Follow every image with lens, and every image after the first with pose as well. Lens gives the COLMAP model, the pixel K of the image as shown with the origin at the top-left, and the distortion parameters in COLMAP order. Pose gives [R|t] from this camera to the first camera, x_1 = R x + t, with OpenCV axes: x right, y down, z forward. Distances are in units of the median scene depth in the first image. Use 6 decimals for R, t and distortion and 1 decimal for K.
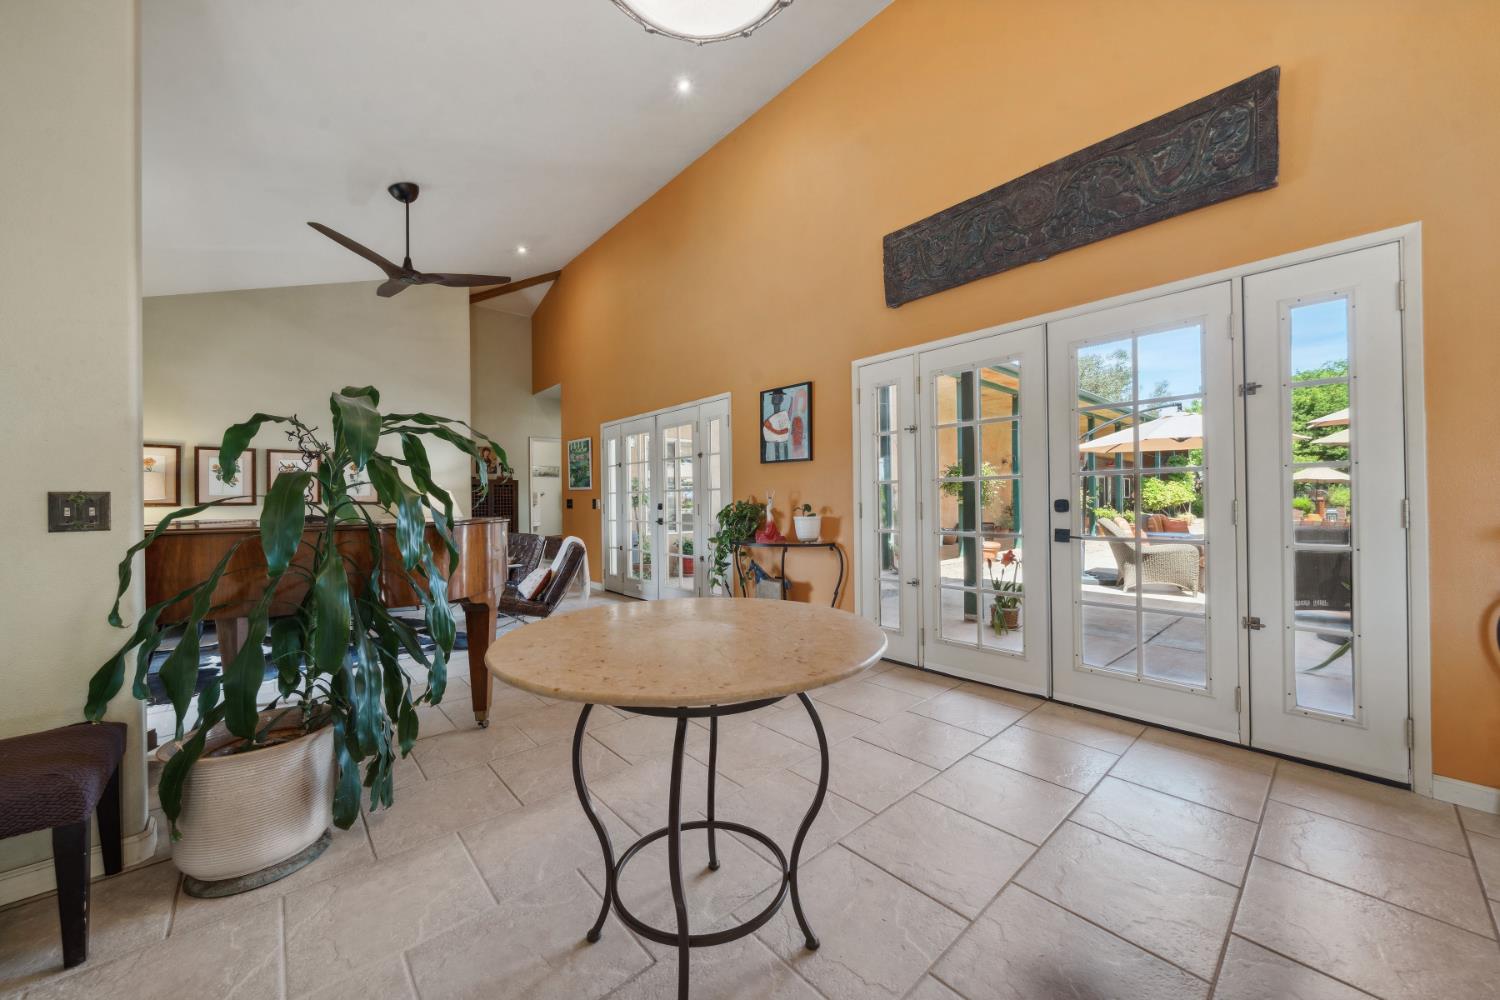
lens RADIAL K [[554.7, 0, 750.2], [0, 554.7, 502.4], [0, 0, 1]] dist [-0.001294, -0.000105]
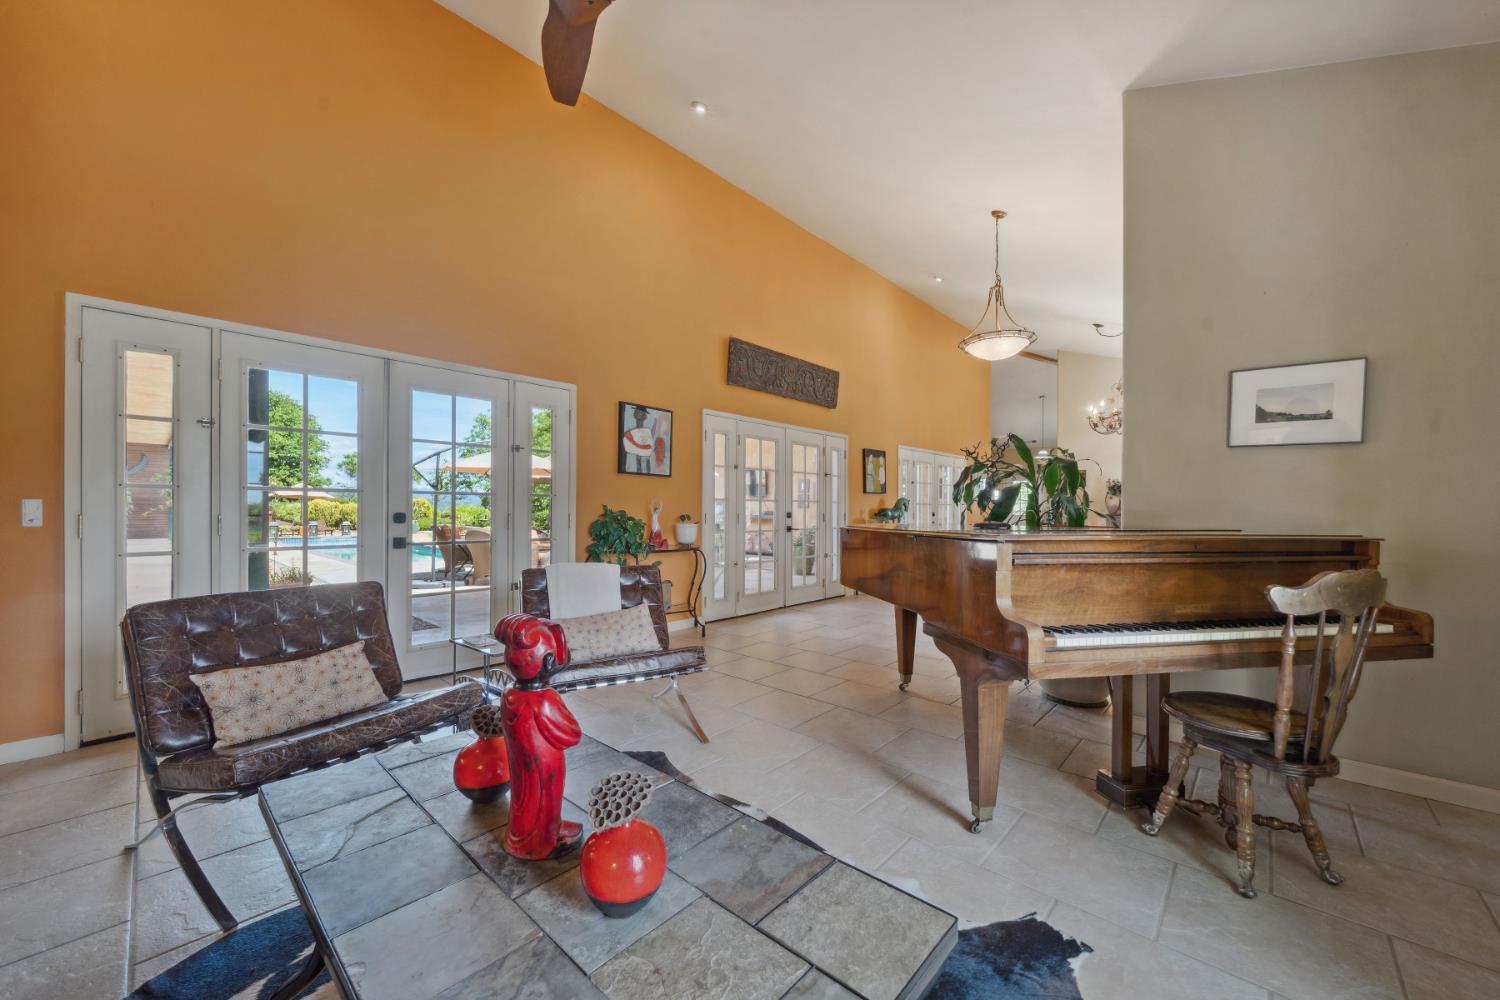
lens RADIAL K [[554.7, 0, 748.4], [0, 554.7, 508.1], [0, 0, 1]] dist [-0.001294, -0.000105]
pose [[-0.092226, 0.010176, 0.995686, -1.032051], [-0.006815, 0.999918, -0.010850, 0.002213], [-0.995715, -0.007786, -0.092149, 0.894025]]
